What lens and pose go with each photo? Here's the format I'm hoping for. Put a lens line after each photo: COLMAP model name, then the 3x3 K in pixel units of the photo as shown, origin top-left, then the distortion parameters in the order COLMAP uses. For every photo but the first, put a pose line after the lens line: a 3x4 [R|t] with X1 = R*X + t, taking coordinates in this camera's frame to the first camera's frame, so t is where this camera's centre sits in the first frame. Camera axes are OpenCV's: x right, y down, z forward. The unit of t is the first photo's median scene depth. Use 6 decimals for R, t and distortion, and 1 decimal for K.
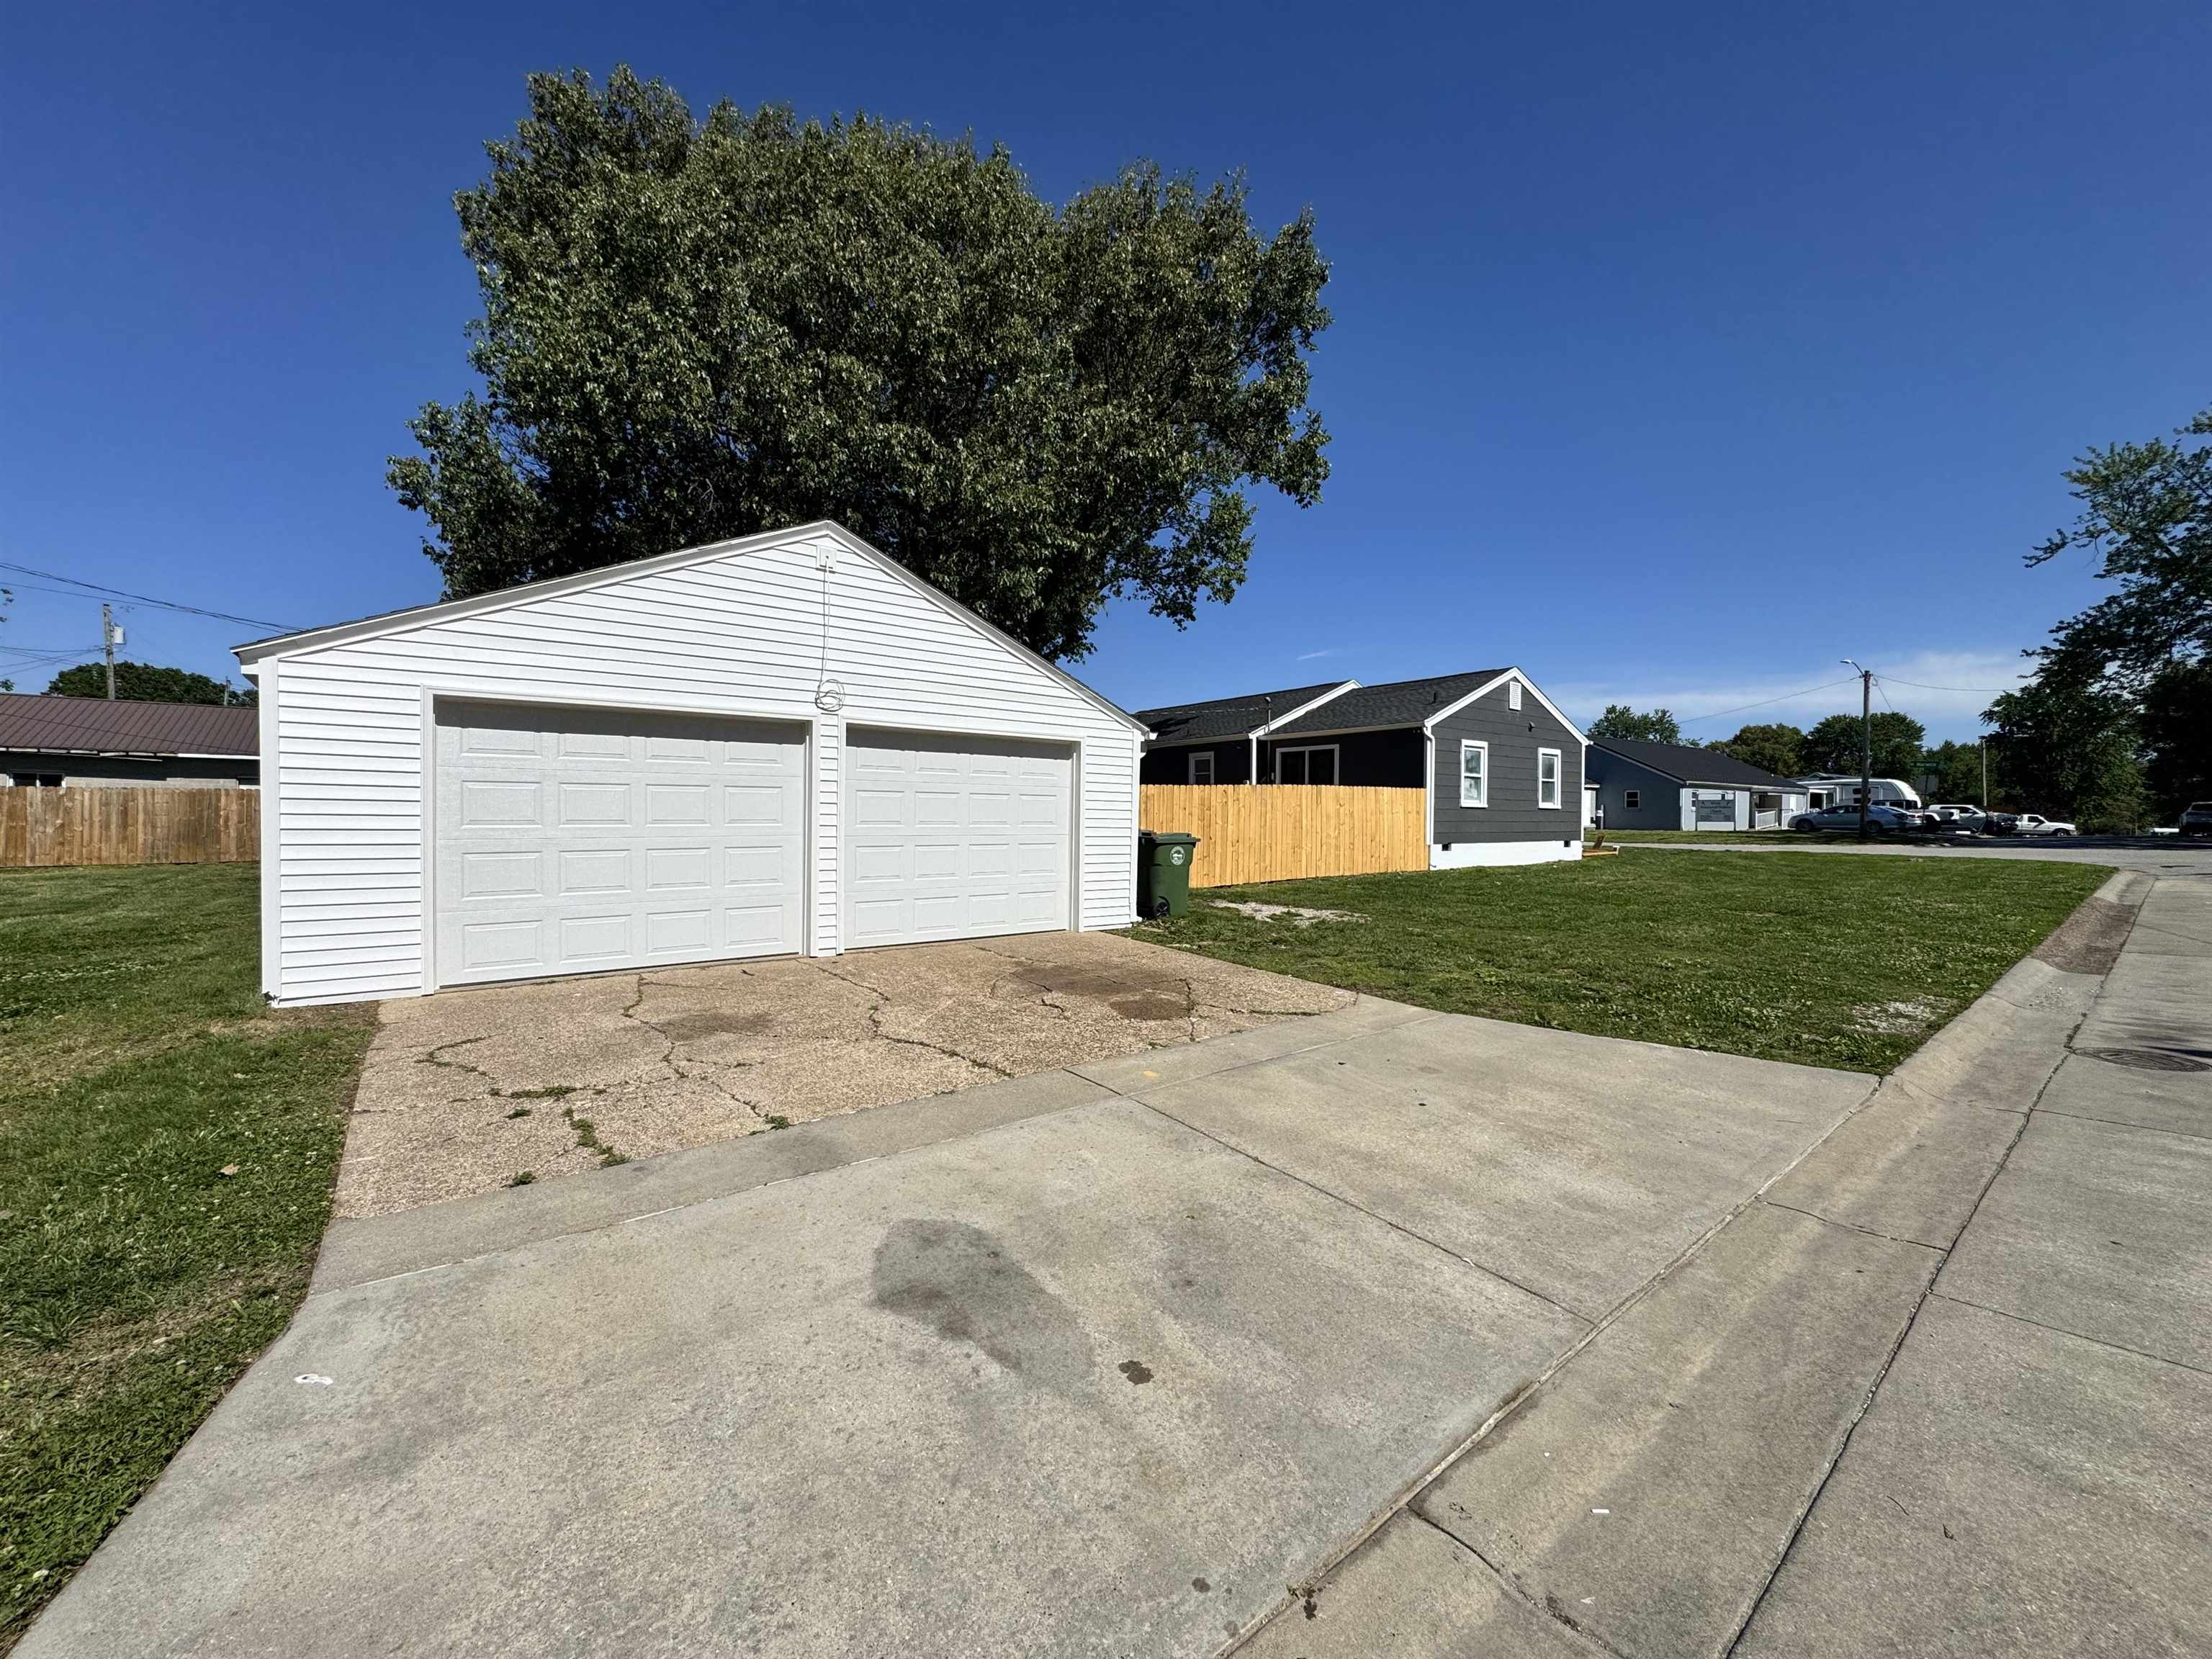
lens RADIAL K [[877.9, 0, 1103.8], [0, 877.9, 821.3], [0, 0, 1]] dist [-0.002614, 0.001449]
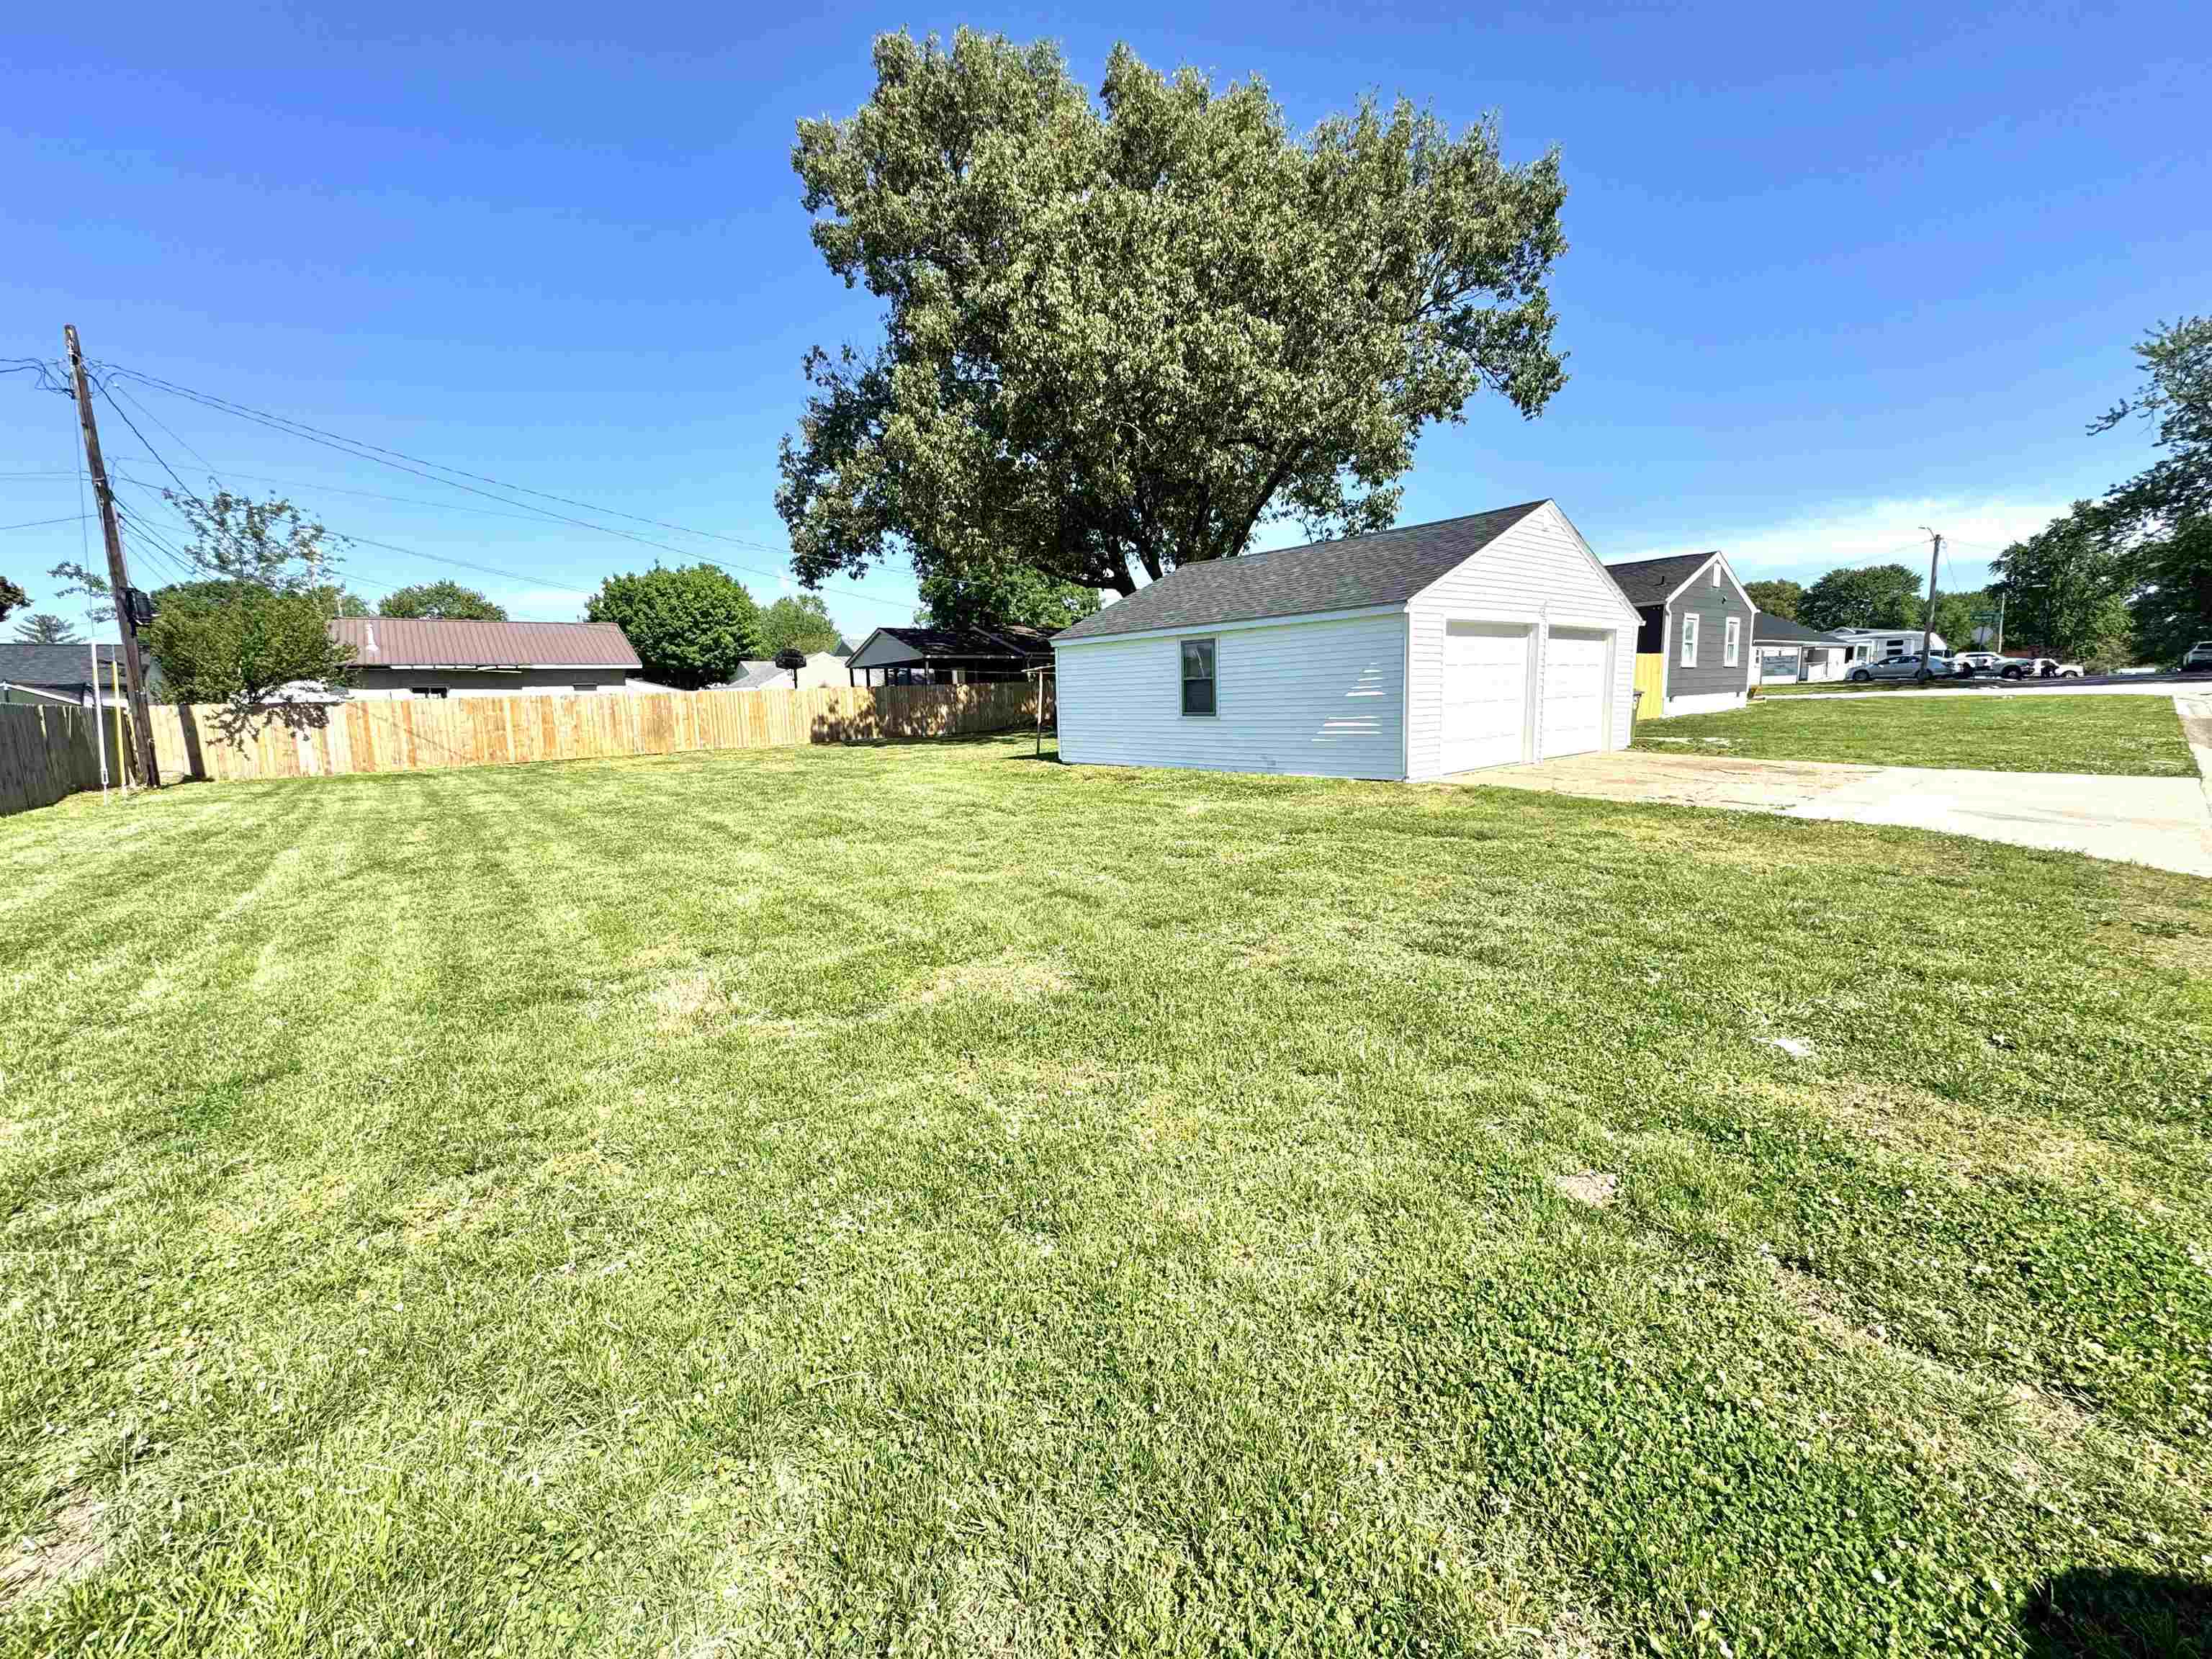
lens RADIAL K [[877.9, 0, 1108.9], [0, 877.9, 833.2], [0, 0, 1]] dist [-0.002614, 0.001449]
pose [[0.998753, -0.043618, 0.024299, -0.265175], [0.039592, 0.988370, 0.146825, 0.001359], [-0.030420, -0.145680, 0.988864, -0.158290]]
